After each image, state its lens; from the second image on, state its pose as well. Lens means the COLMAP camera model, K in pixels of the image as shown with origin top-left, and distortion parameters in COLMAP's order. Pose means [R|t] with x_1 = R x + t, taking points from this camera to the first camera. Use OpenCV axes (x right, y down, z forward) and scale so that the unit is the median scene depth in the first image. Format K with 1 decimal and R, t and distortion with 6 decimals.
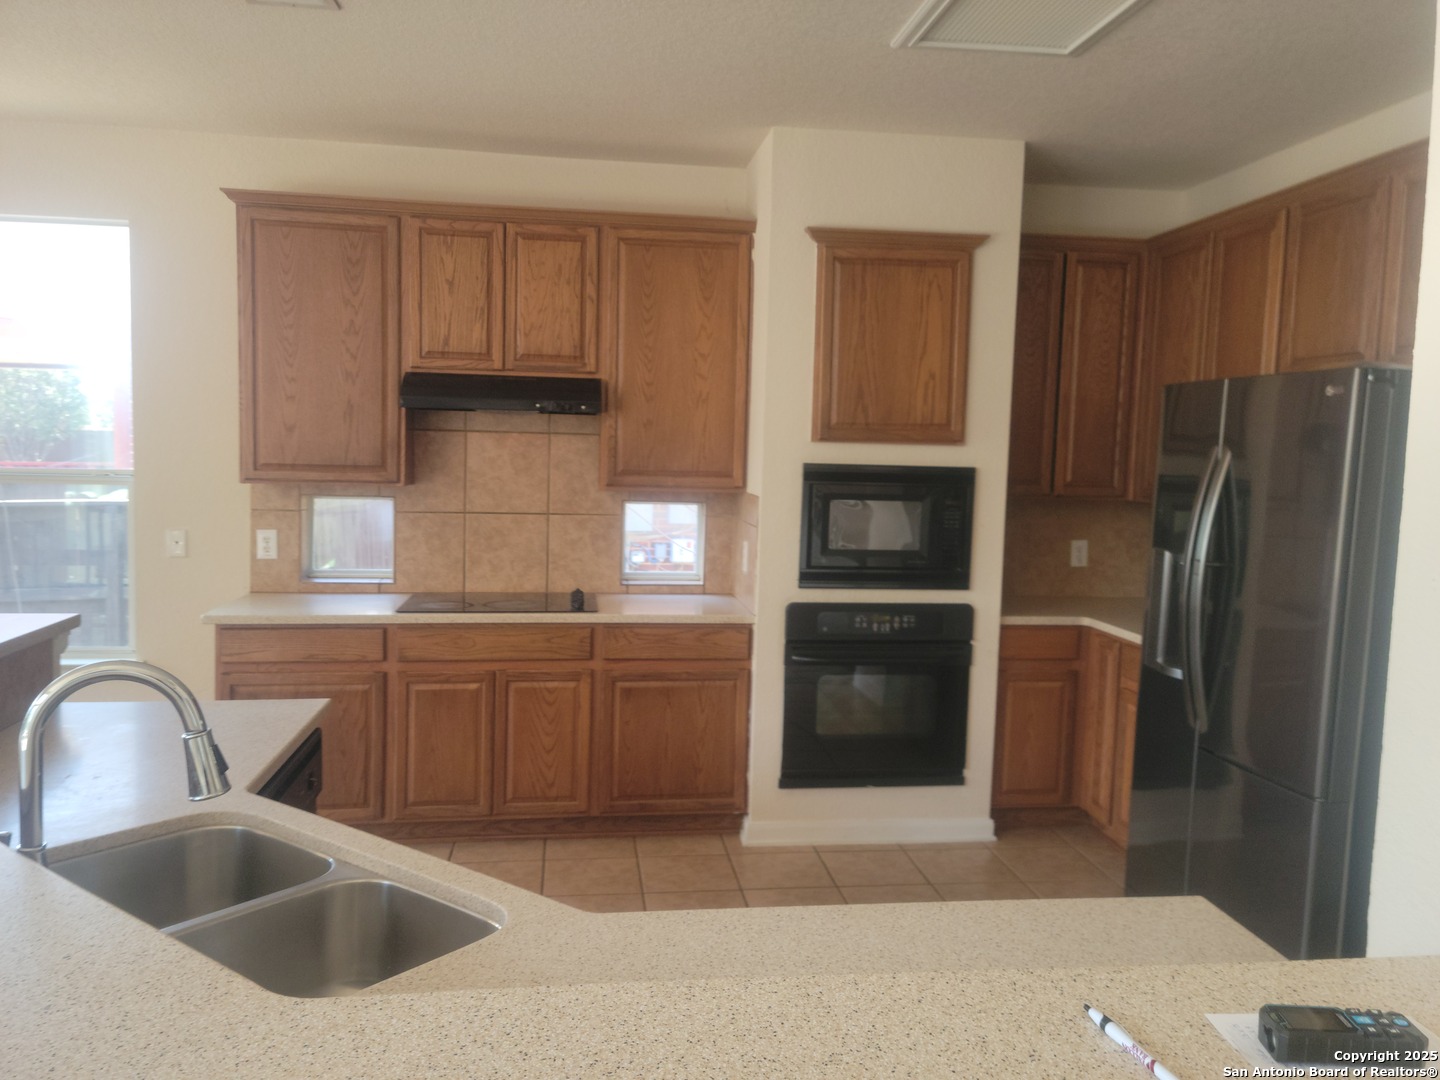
lens RADIAL K [[1127.1, 0, 730.4], [0, 1127.1, 530.3], [0, 0, 1]] dist [0.091744, -0.091602]
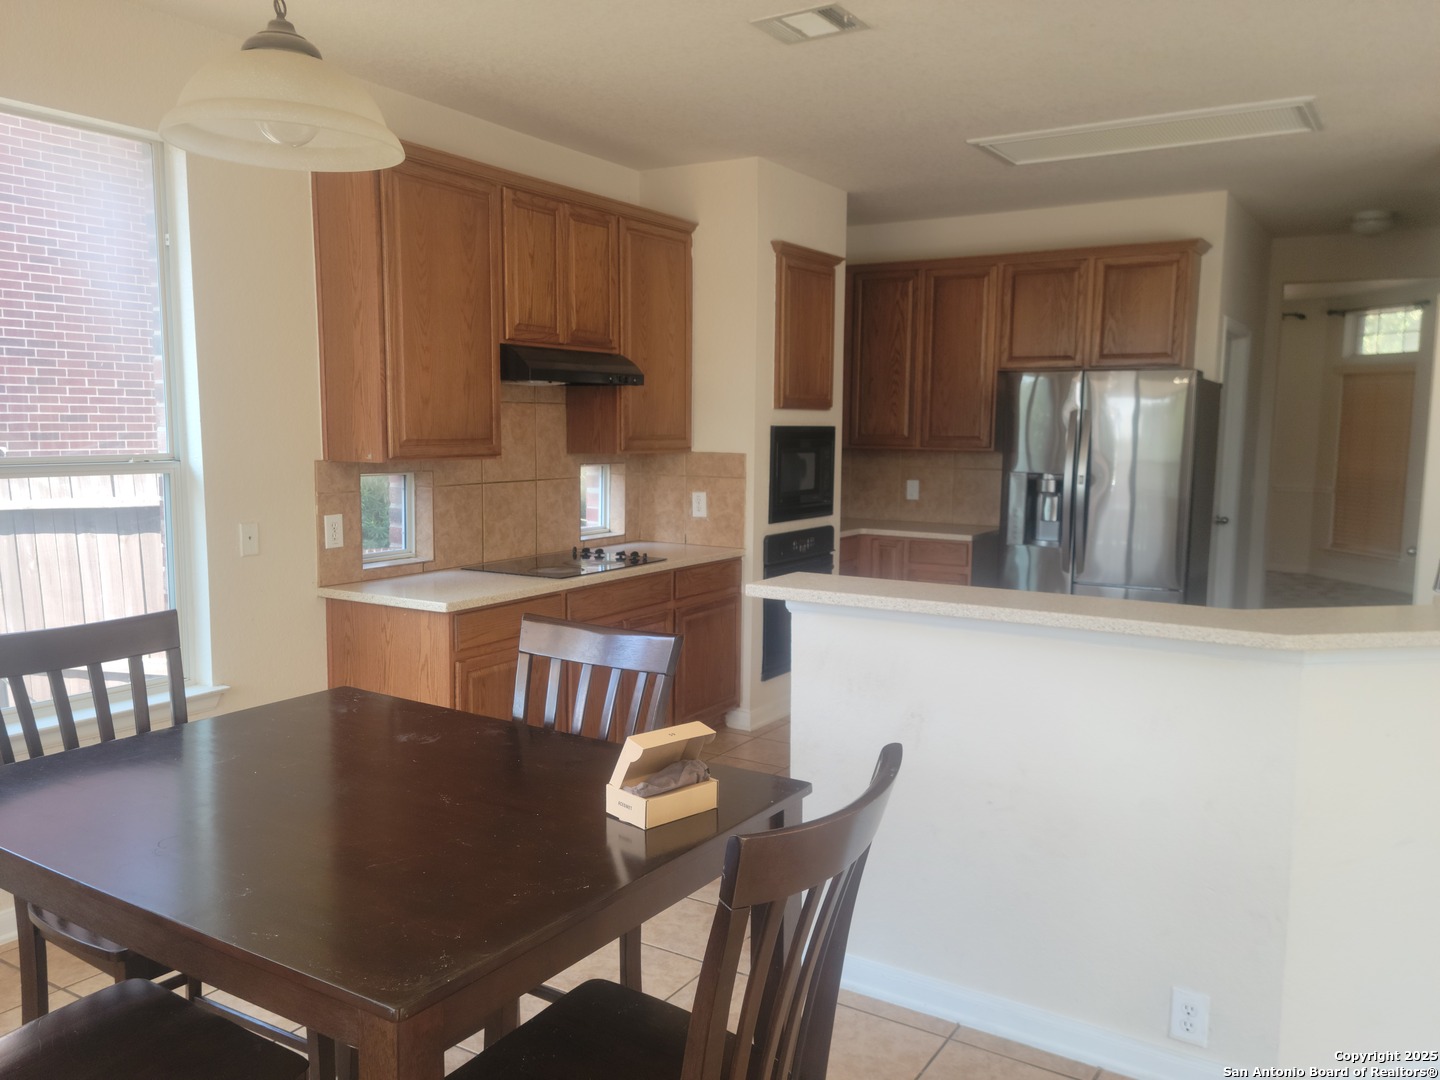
lens RADIAL K [[1127.1, 0, 676.4], [0, 1127.1, 545.7], [0, 0, 1]] dist [0.091744, -0.091602]
pose [[0.656084, -0.101967, 0.747768, -0.956209], [0.059847, 0.994740, 0.083135, -0.036714], [-0.752311, -0.009791, 0.658735, 0.229785]]
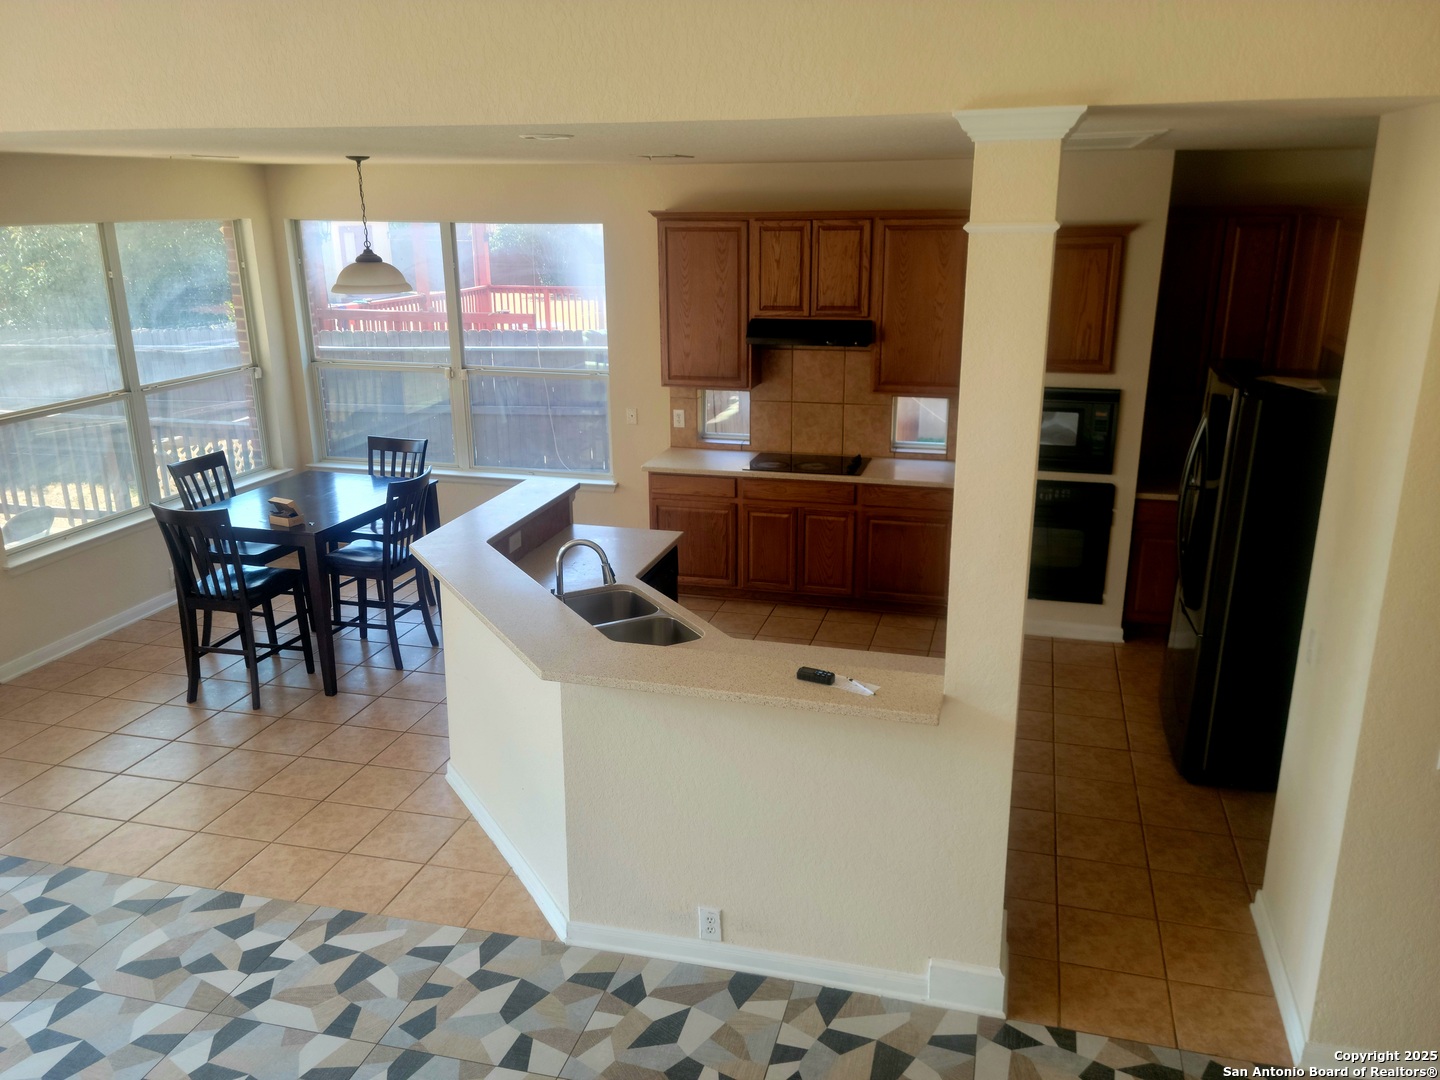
lens RADIAL K [[1127.1, 0, 730.7], [0, 1127.1, 525.2], [0, 0, 1]] dist [0.091744, -0.091602]
pose [[0.920377, 0.076825, -0.383411, 0.325655], [-0.000035, 0.980527, 0.196386, -0.168872], [0.391032, -0.180736, 0.902457, -0.512252]]
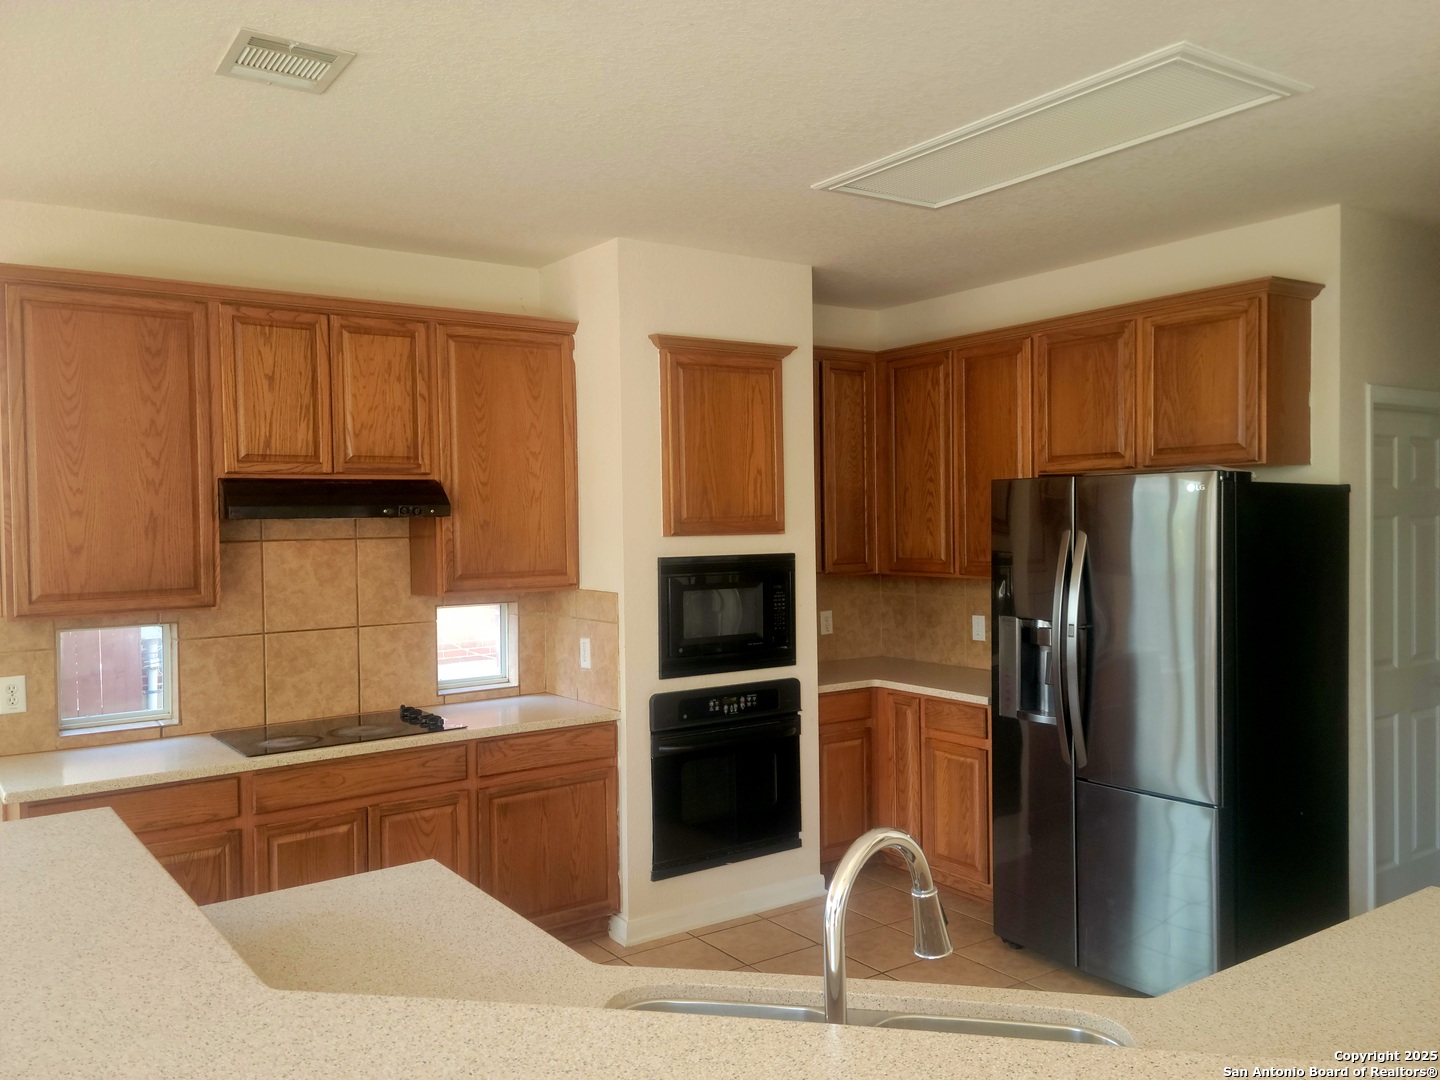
lens RADIAL K [[1127.1, 0, 707.7], [0, 1127.1, 540.4], [0, 0, 1]] dist [0.091744, -0.091602]
pose [[0.891177, -0.047040, 0.451211, -0.352687], [0.070368, 0.996905, -0.035052, -0.035352], [-0.448166, 0.062988, 0.891729, 0.056065]]
